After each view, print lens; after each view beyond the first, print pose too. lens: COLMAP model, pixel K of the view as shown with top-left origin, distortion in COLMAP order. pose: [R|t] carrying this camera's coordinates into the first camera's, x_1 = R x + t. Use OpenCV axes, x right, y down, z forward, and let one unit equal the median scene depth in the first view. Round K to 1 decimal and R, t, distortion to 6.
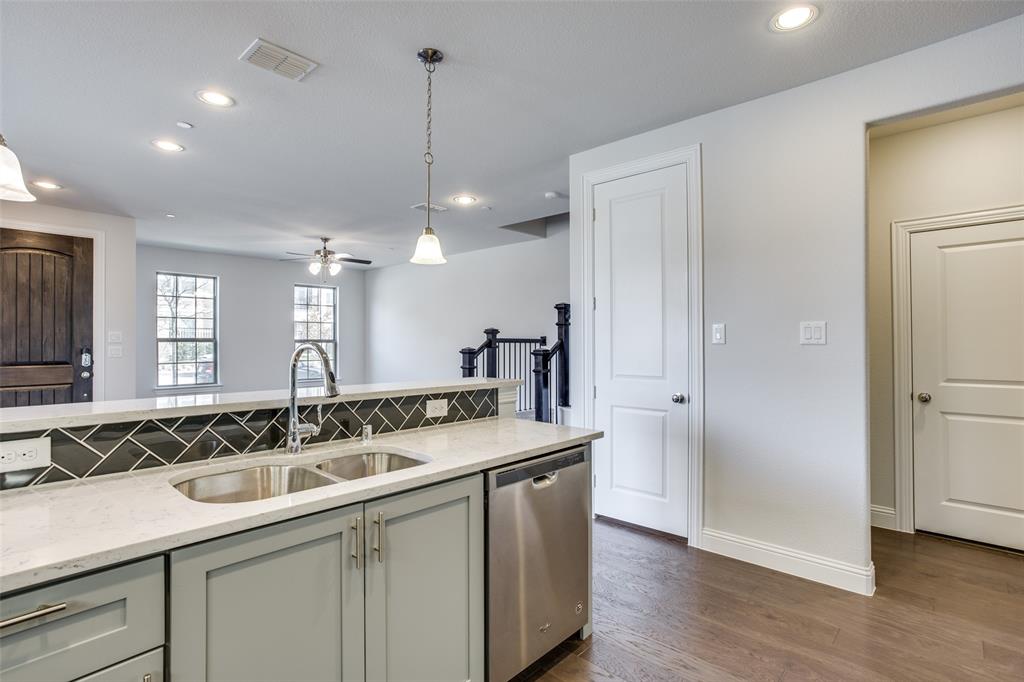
lens RADIAL K [[506.2, 0, 515.8], [0, 506.2, 331.9], [0, 0, 1]] dist [0.002038, 0.002076]
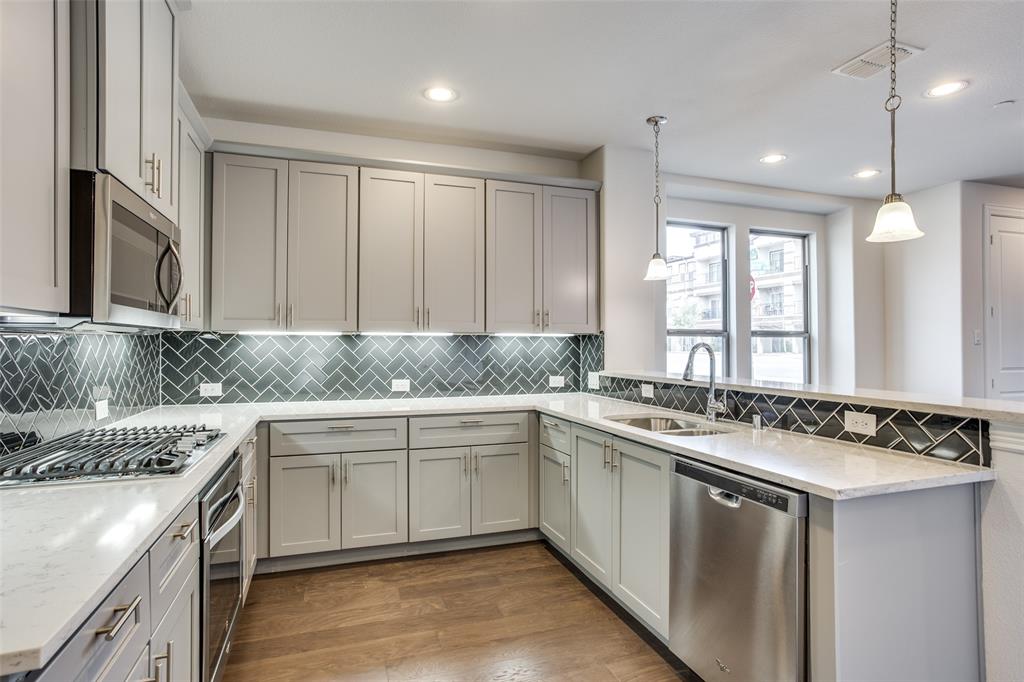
lens RADIAL K [[533.9, 0, 512.2], [0, 533.9, 345.9], [0, 0, 1]] dist [-0.019703, 0.000887]
pose [[-0.462028, 0.002579, -0.886862, 0.982200], [0.018573, 0.999805, -0.006768, 0.025130], [0.886671, -0.019599, -0.461985, 1.033139]]
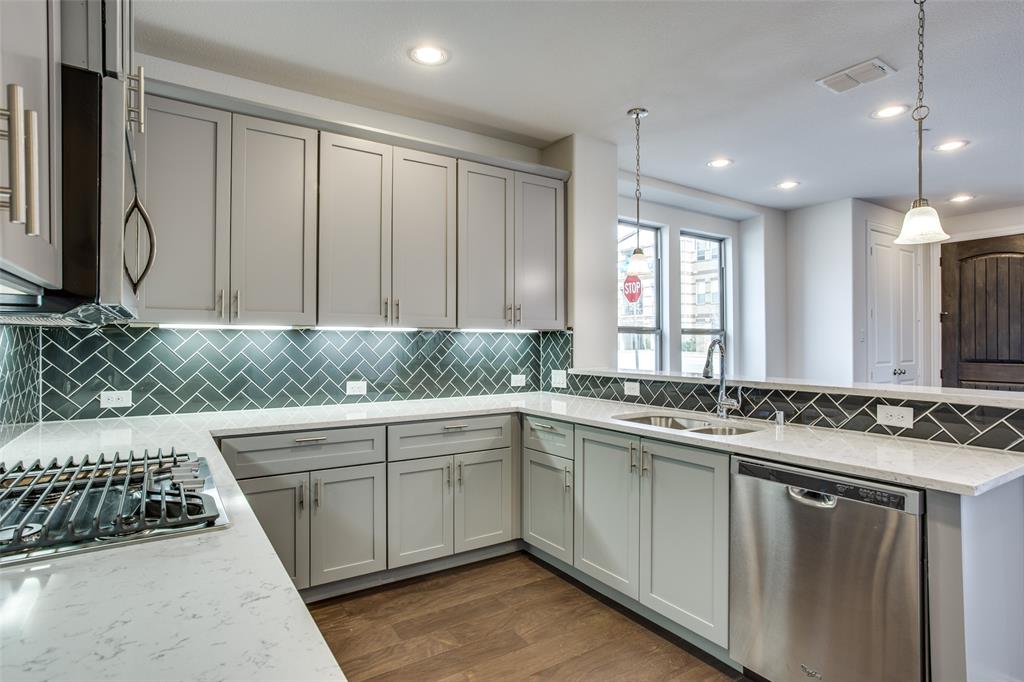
lens RADIAL K [[535.0, 0, 509.9], [0, 535.0, 344.7], [0, 0, 1]] dist [-0.021356, 0.005895]
pose [[-0.225243, 0.005339, -0.974288, 0.983565], [0.019498, 0.999809, 0.000971, 0.019262], [0.974107, -0.018778, -0.225304, 0.657335]]
